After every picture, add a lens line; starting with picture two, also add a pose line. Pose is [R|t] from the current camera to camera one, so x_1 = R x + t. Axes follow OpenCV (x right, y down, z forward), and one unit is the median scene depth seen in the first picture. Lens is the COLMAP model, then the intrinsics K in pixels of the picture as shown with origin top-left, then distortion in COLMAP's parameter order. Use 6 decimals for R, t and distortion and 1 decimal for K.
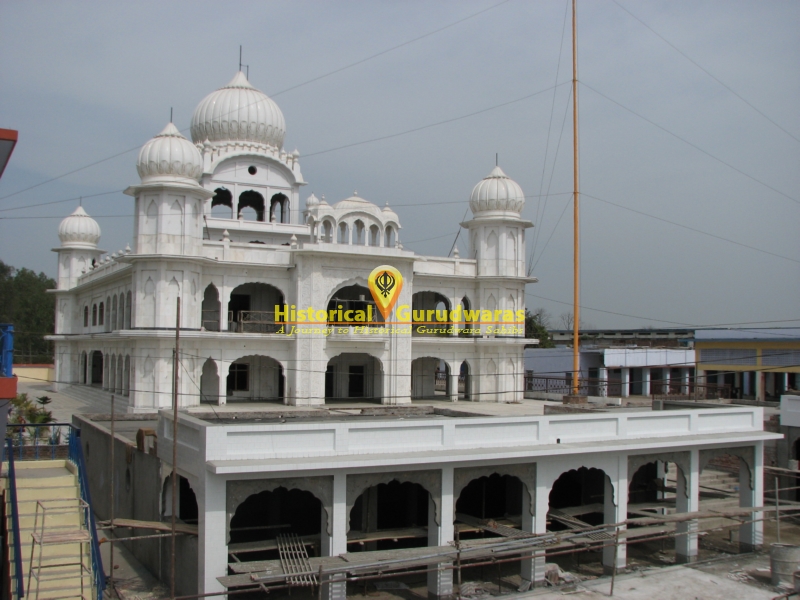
lens RADIAL K [[855.4, 0, 396.9], [0, 855.4, 299.6], [0, 0, 1]] dist [-0.135370, 0.000000]
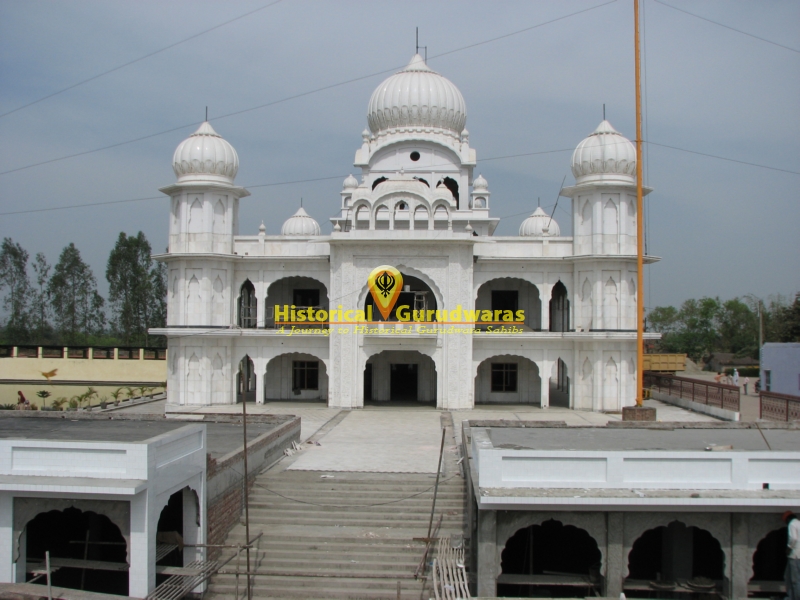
lens RADIAL K [[855.4, 0, 408.0], [0, 855.4, 305.6], [0, 0, 1]] dist [-0.135370, 0.000000]
pose [[0.853603, -0.022626, -0.520433, 0.413486], [0.031900, 0.999452, 0.008870, 0.007576], [0.519947, -0.024173, 0.853856, 0.235451]]
